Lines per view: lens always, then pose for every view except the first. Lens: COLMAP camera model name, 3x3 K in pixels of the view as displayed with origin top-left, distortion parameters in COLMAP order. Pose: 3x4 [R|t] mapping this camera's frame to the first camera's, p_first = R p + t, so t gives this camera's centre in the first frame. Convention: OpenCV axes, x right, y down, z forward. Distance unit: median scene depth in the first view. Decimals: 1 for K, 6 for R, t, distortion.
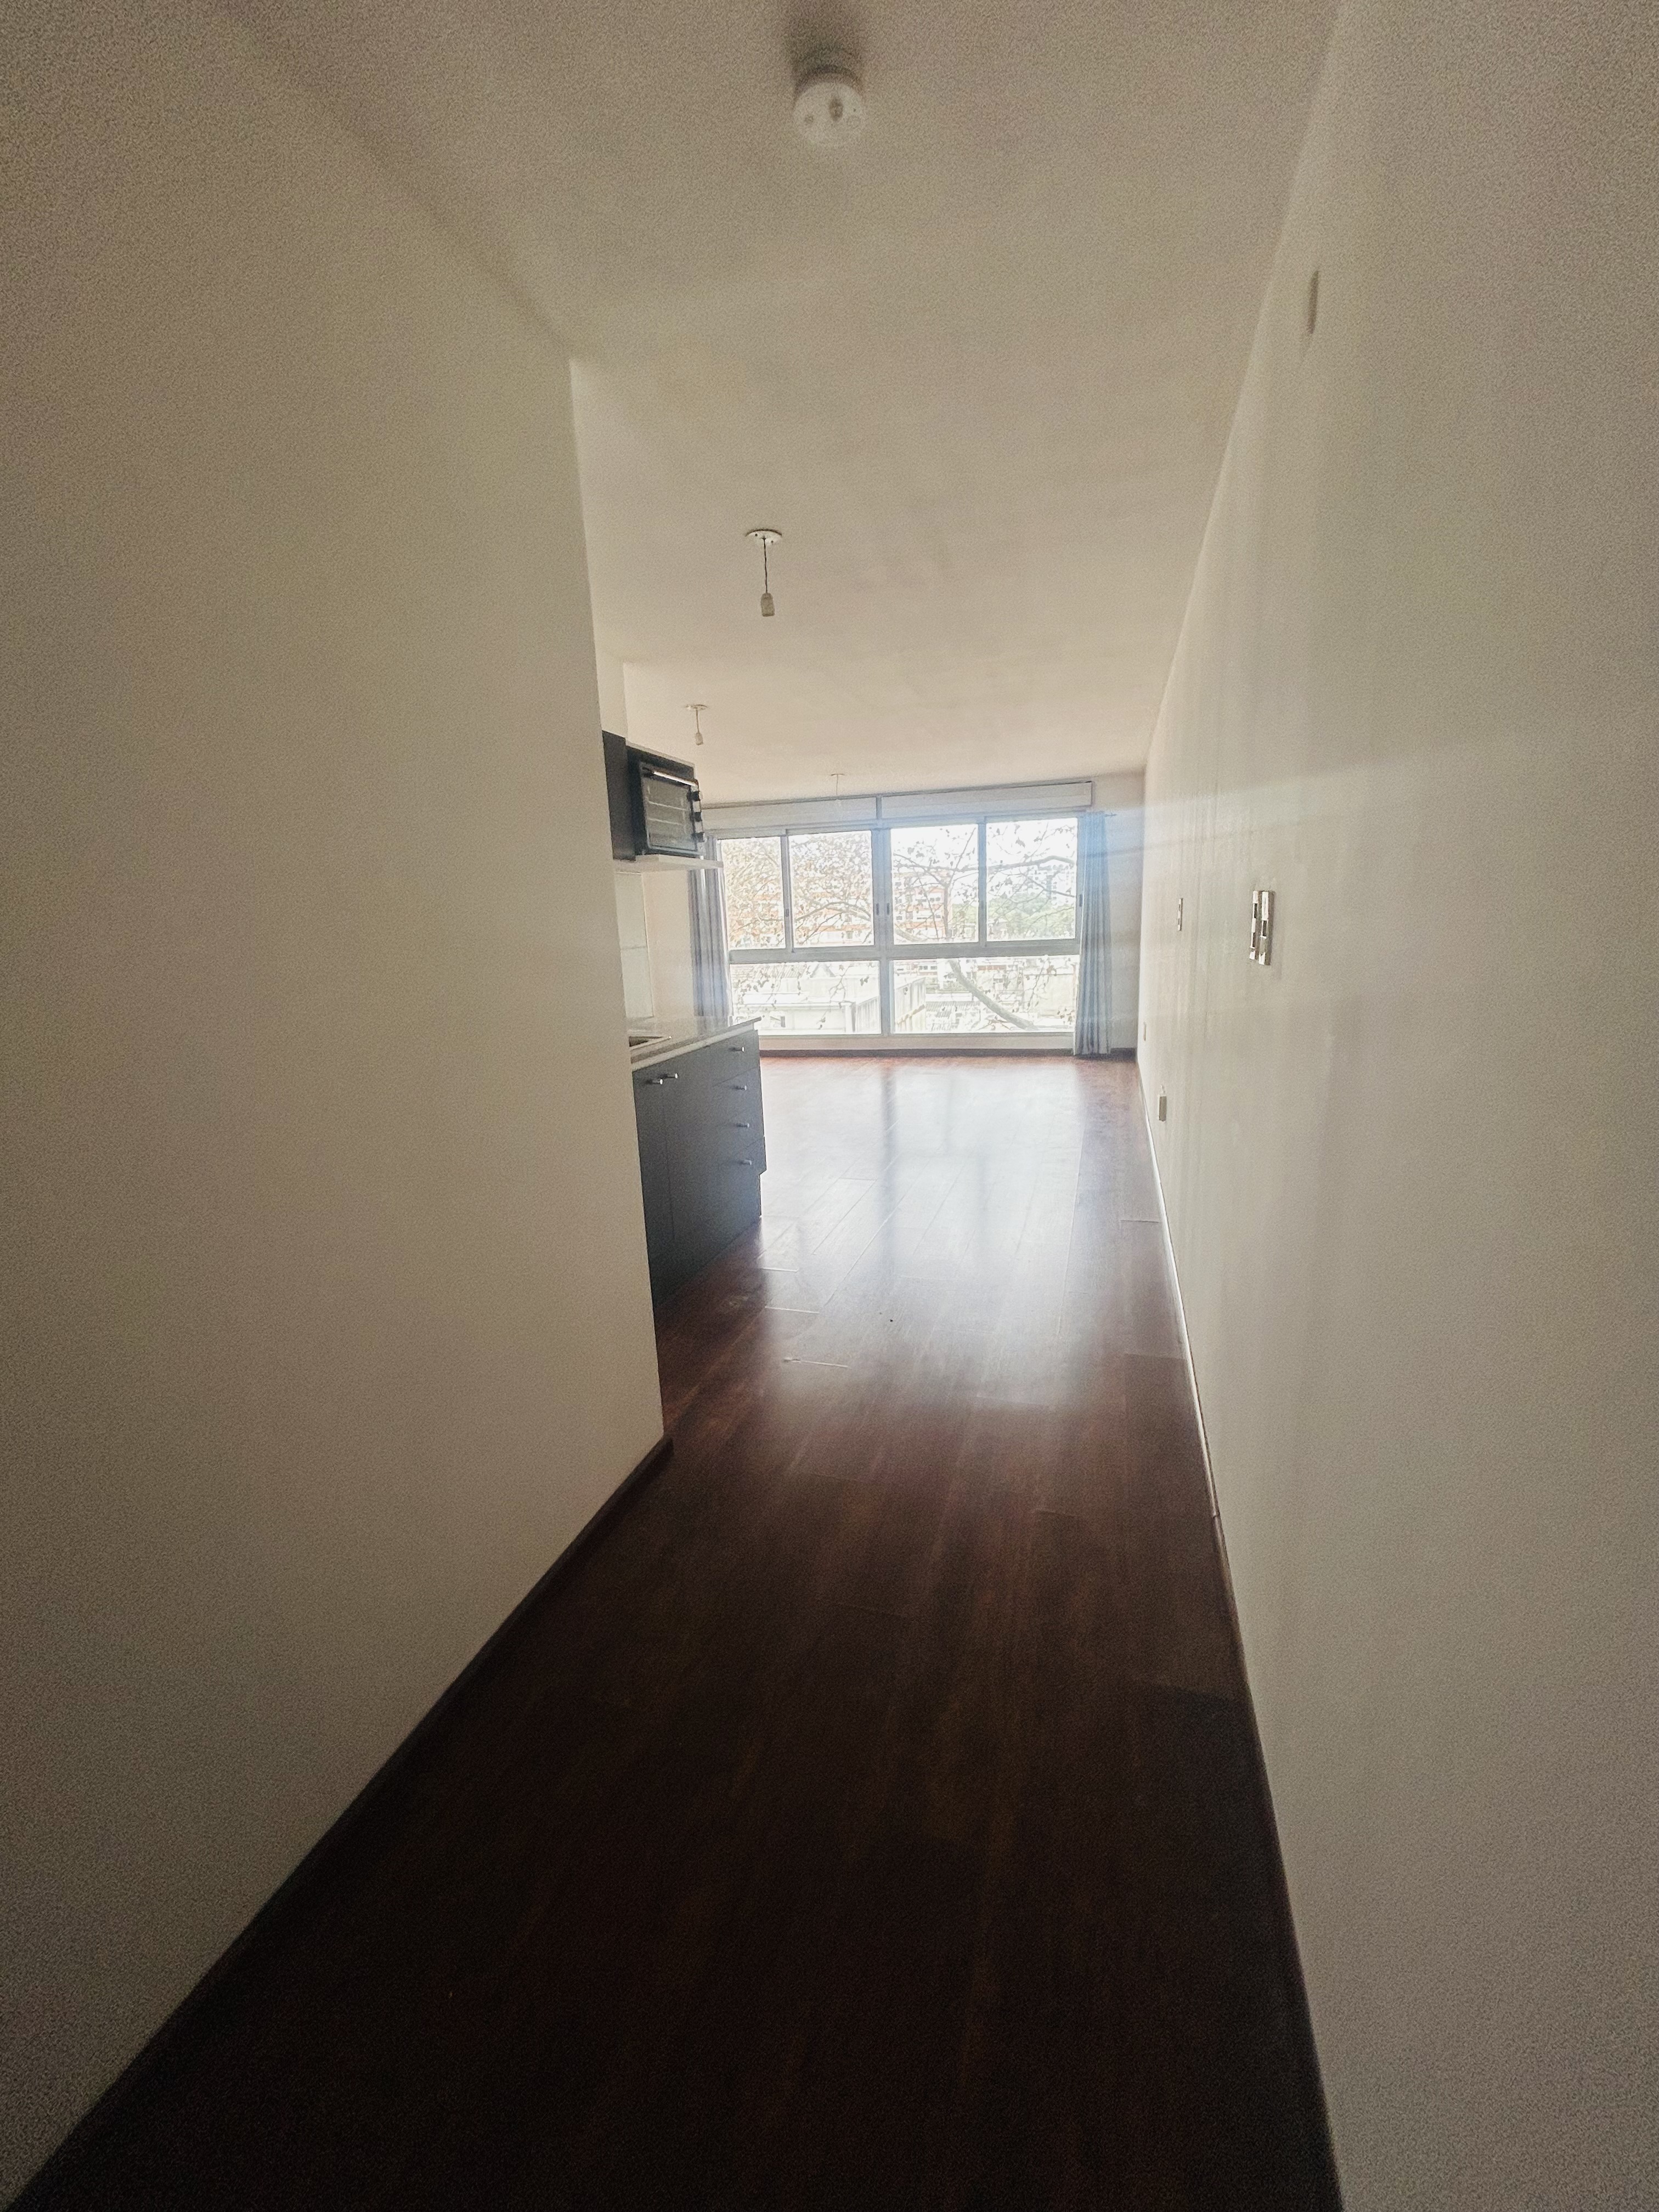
lens RADIAL K [[890.9, 0, 829.5], [0, 890.9, 1106.0], [0, 0, 1]] dist [-0.004182, 0.000142]
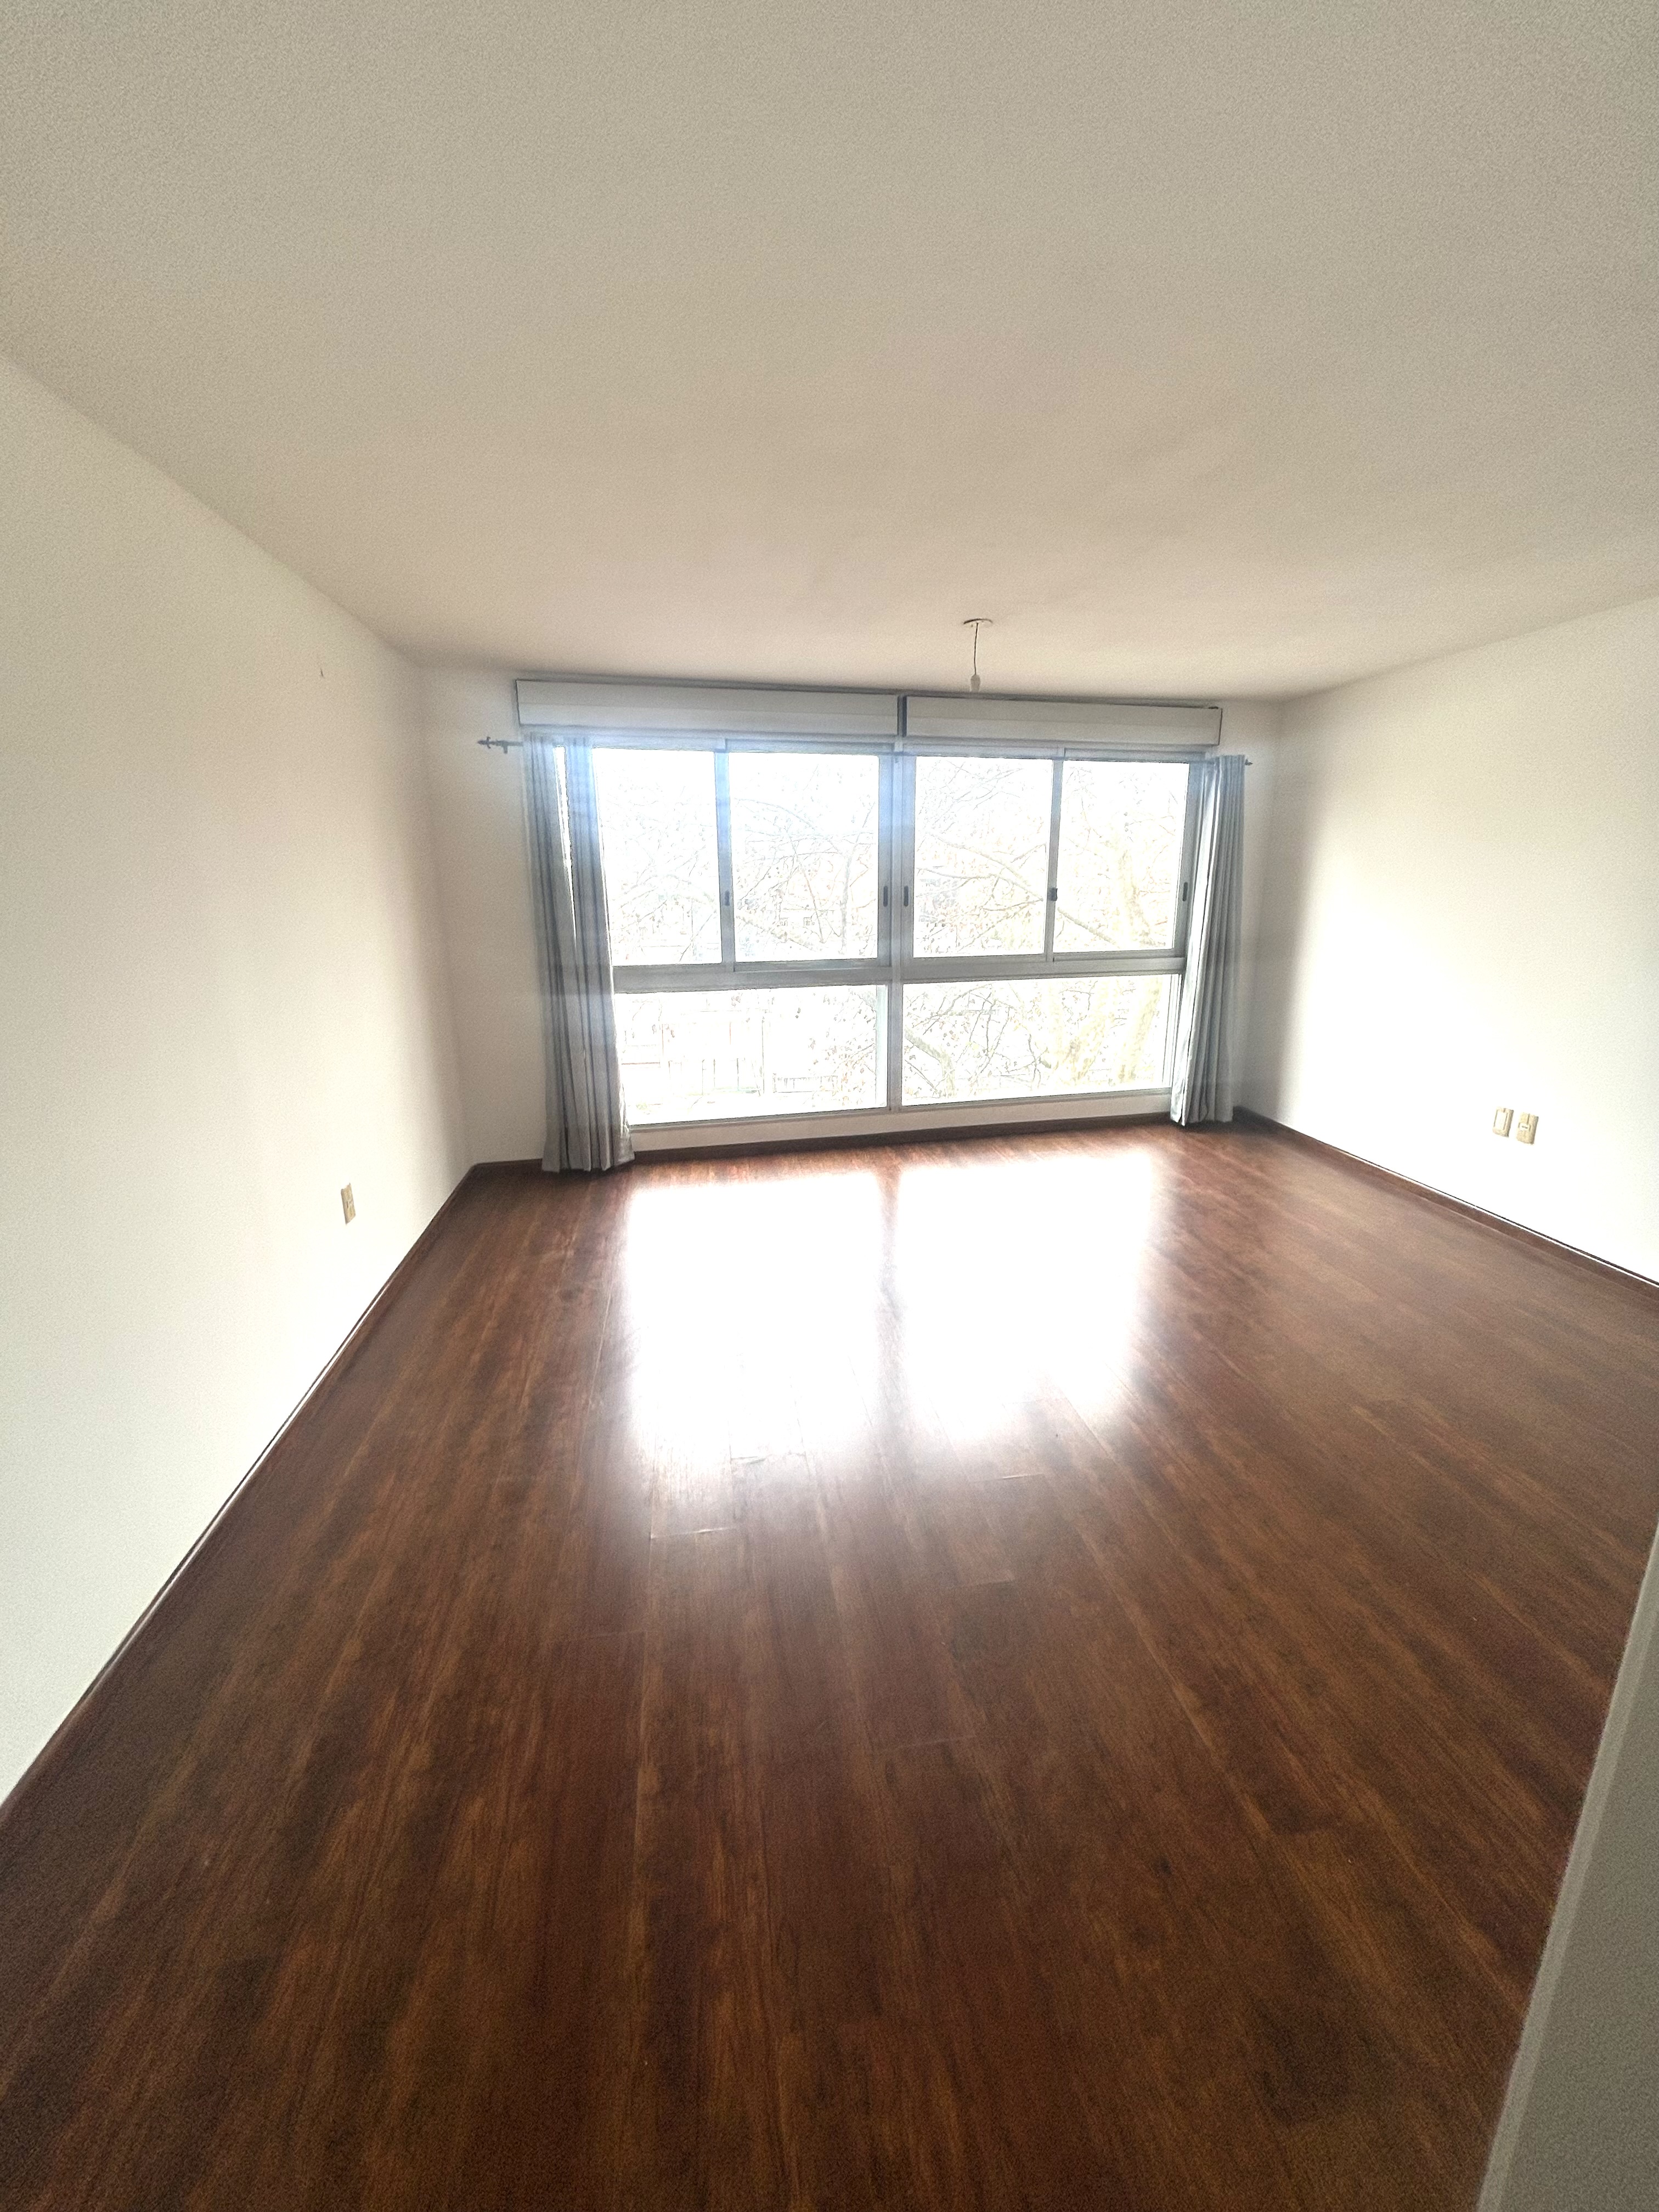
lens RADIAL K [[928.8, 0, 829.5], [0, 928.8, 1106.0], [0, 0, 1]] dist [-0.001859, 0.000013]
pose [[0.894005, -0.077063, 0.441381, -0.263049], [0.064780, 0.996979, 0.042857, -0.116275], [-0.443350, -0.009722, 0.896296, 0.487914]]
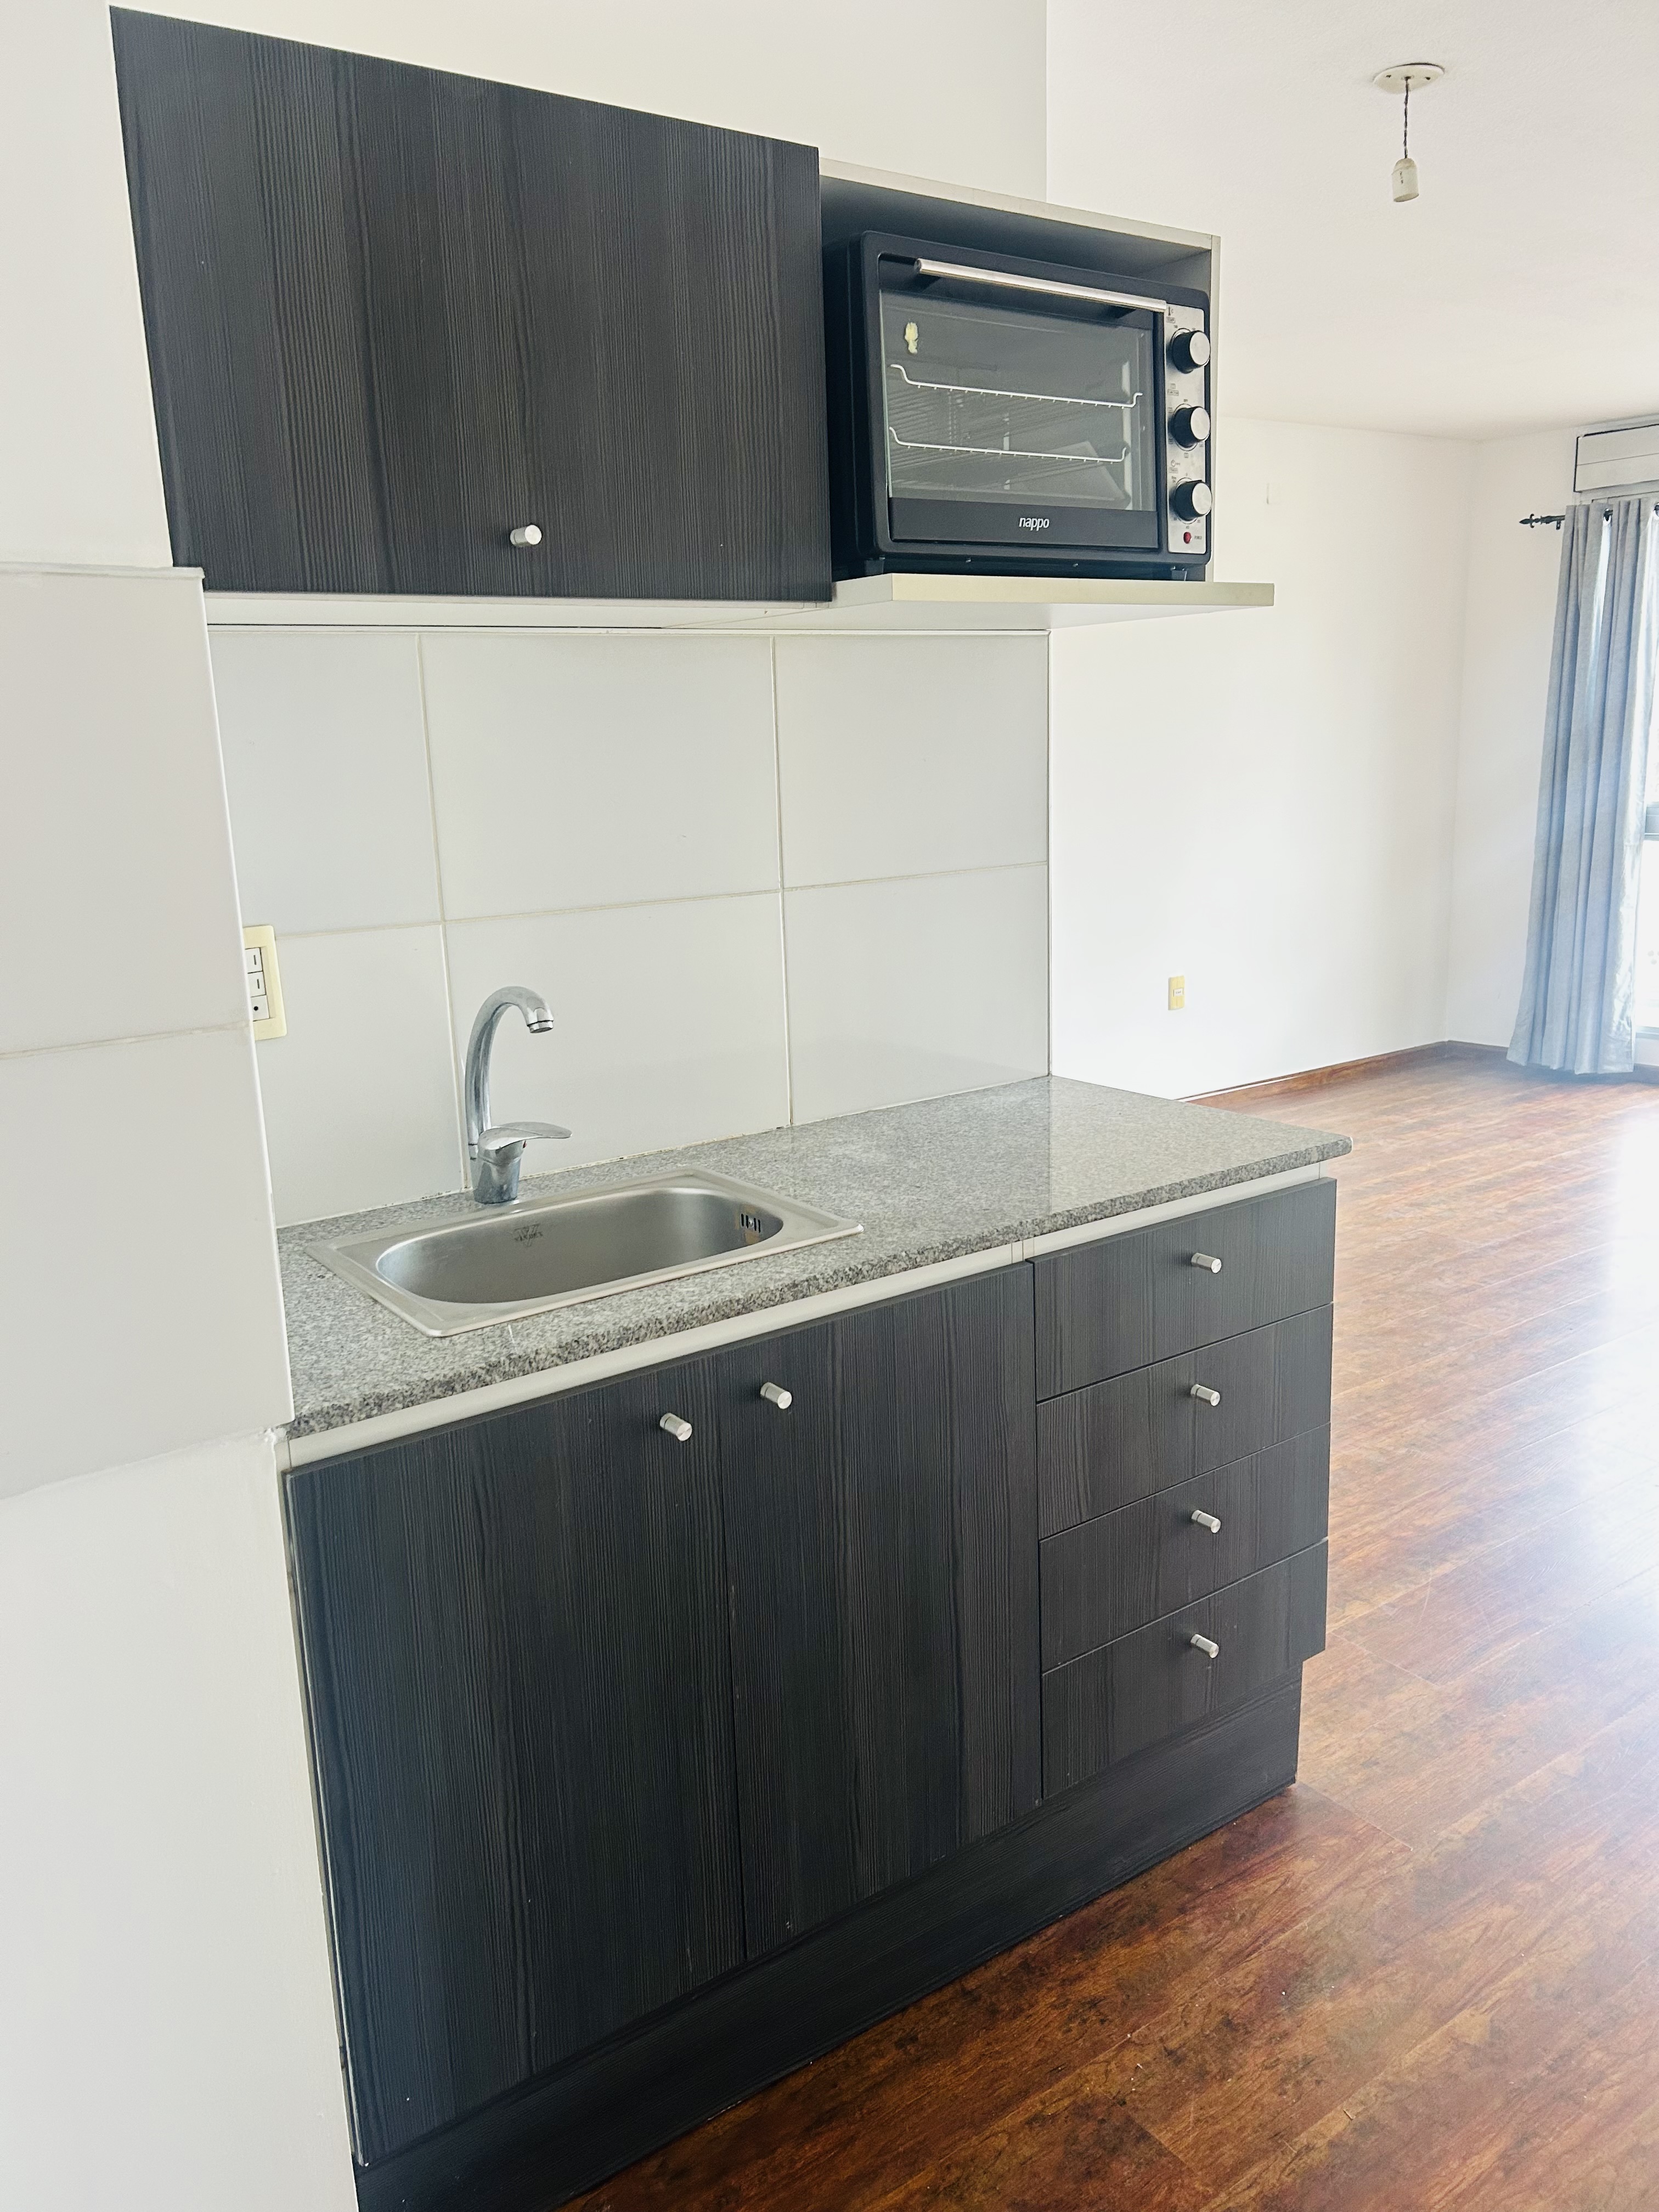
lens RADIAL K [[1665.4, 0, 817.1], [0, 1665.4, 1104.6], [0, 0, 1]] dist [0.039441, -0.030982]
pose [[0.797446, 0.143812, -0.586002, 0.045520], [-0.123044, 0.989533, 0.075403, -0.061355], [0.590712, 0.011974, 0.806794, 0.224147]]
